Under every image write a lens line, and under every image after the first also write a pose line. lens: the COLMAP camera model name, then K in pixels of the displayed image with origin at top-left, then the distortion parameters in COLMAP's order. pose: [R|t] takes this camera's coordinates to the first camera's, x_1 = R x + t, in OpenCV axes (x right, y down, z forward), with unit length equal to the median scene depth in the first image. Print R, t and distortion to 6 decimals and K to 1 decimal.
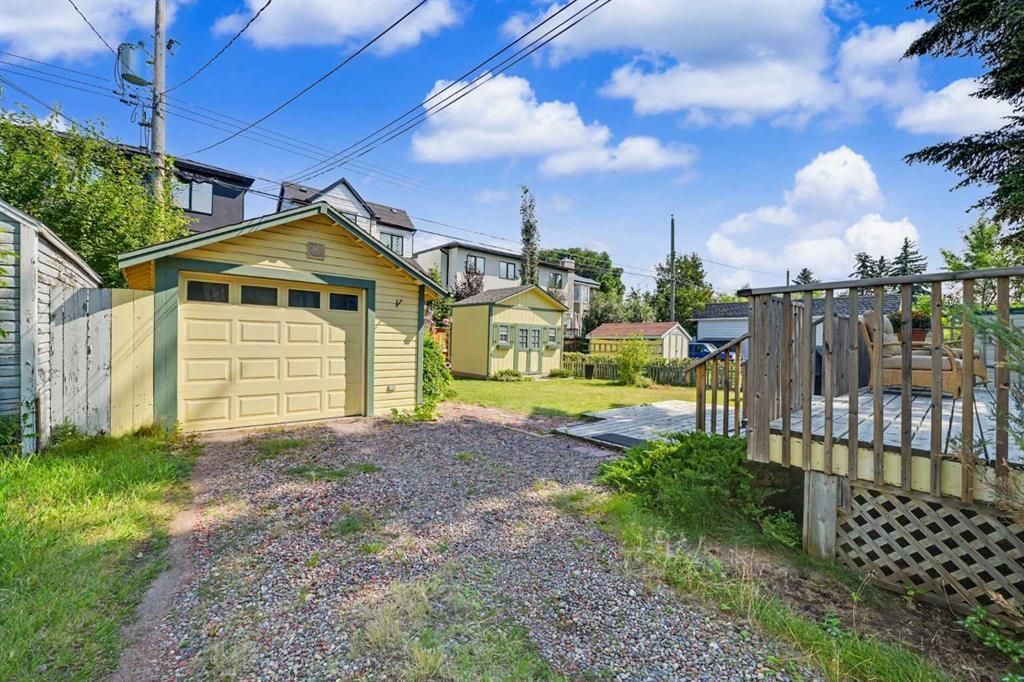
lens RADIAL K [[416.2, 0, 510.6], [0, 416.2, 340.0], [0, 0, 1]] dist [-0.011677, -0.000746]
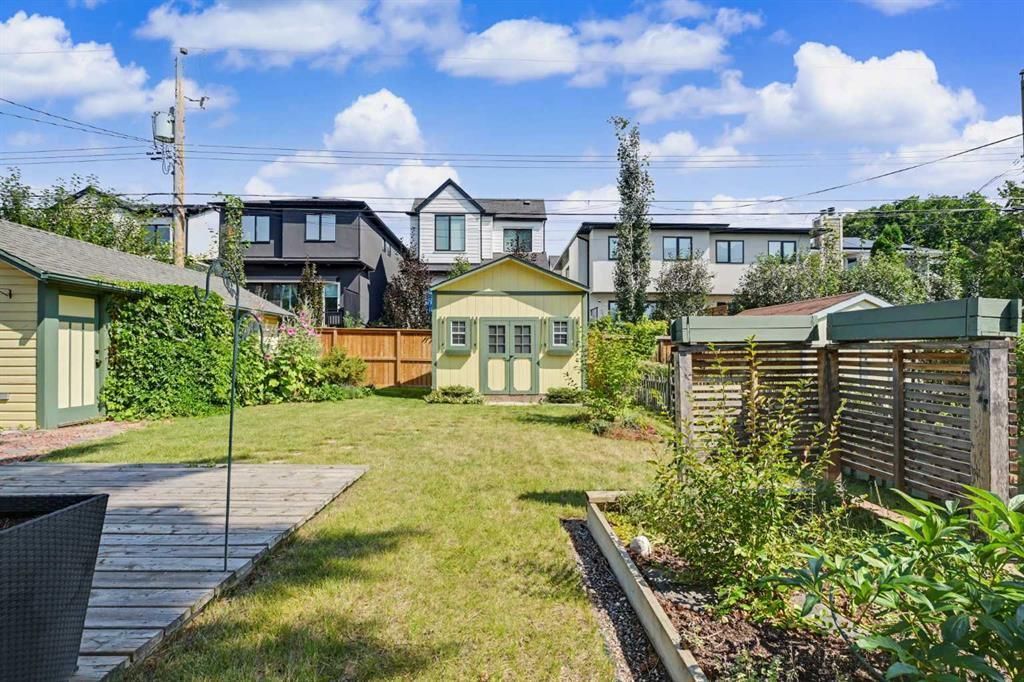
lens RADIAL K [[440.4, 0, 515.5], [0, 440.4, 347.0], [0, 0, 1]] dist [-0.010060, 0.000132]
pose [[0.756222, -0.027100, -0.653753, 0.408935], [0.015431, 0.999603, -0.023587, 0.020432], [0.654133, 0.007748, 0.756340, 0.396441]]
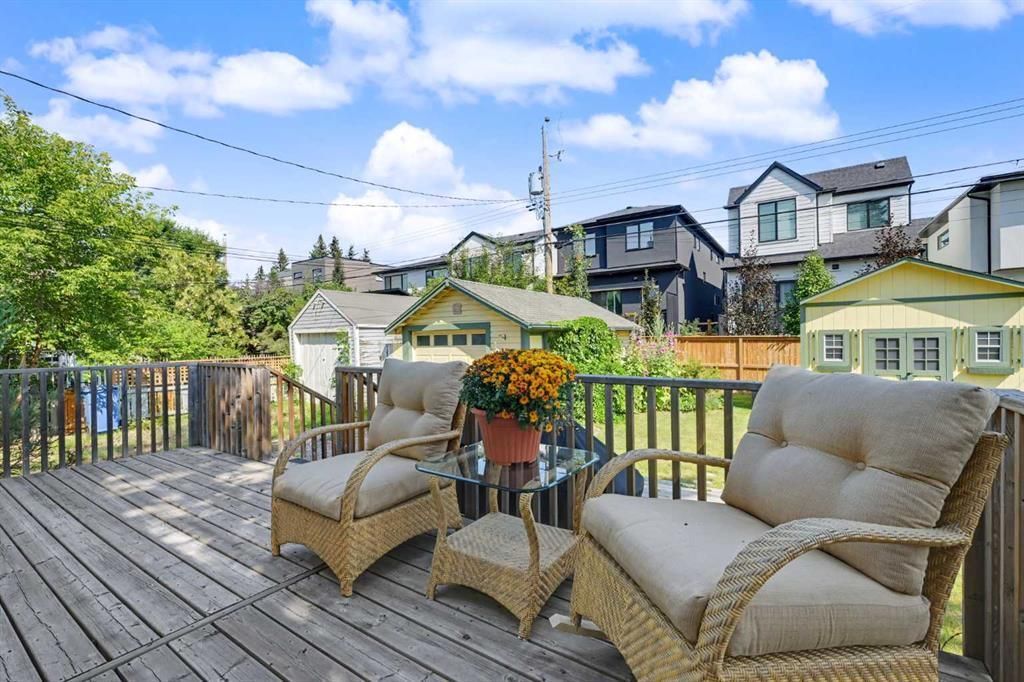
lens RADIAL K [[440.4, 0, 515.5], [0, 440.4, 347.0], [0, 0, 1]] dist [-0.010060, 0.000132]
pose [[0.241619, -0.008654, -0.970333, 0.401482], [0.028775, 0.999584, -0.001750, -0.022087], [0.969944, -0.027499, 0.241768, 0.279914]]
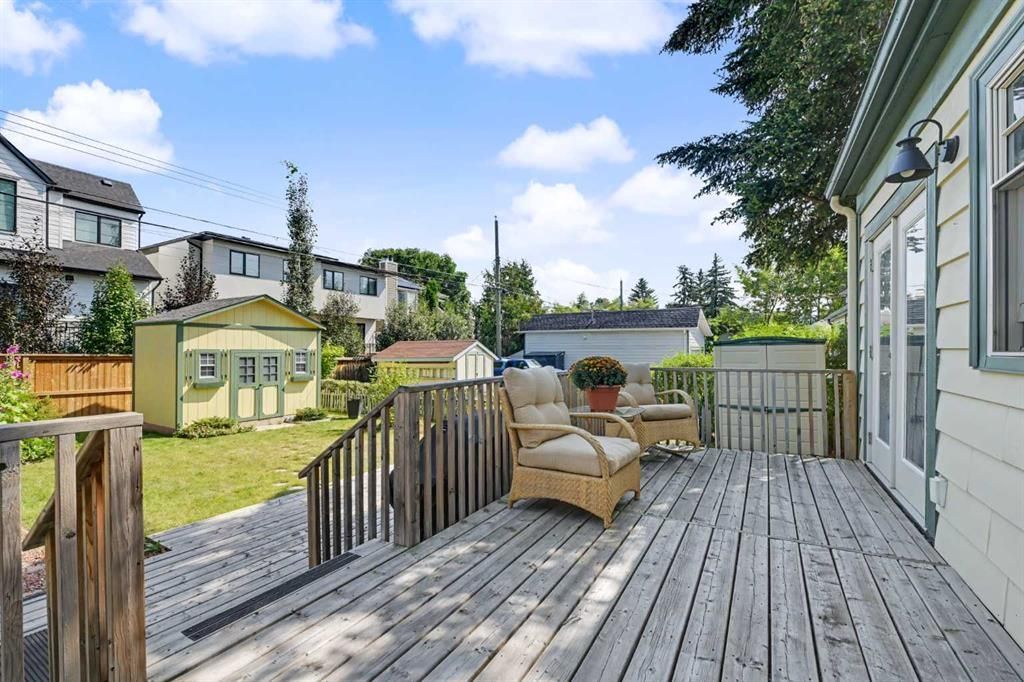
lens RADIAL K [[449.4, 0, 519.1], [0, 449.4, 341.4], [0, 0, 1]] dist [-0.014699, -0.000298]
pose [[0.946798, -0.017226, 0.321368, 0.181771], [0.021856, 0.999703, -0.010806, -0.027574], [-0.321087, 0.017255, 0.946893, 0.102553]]
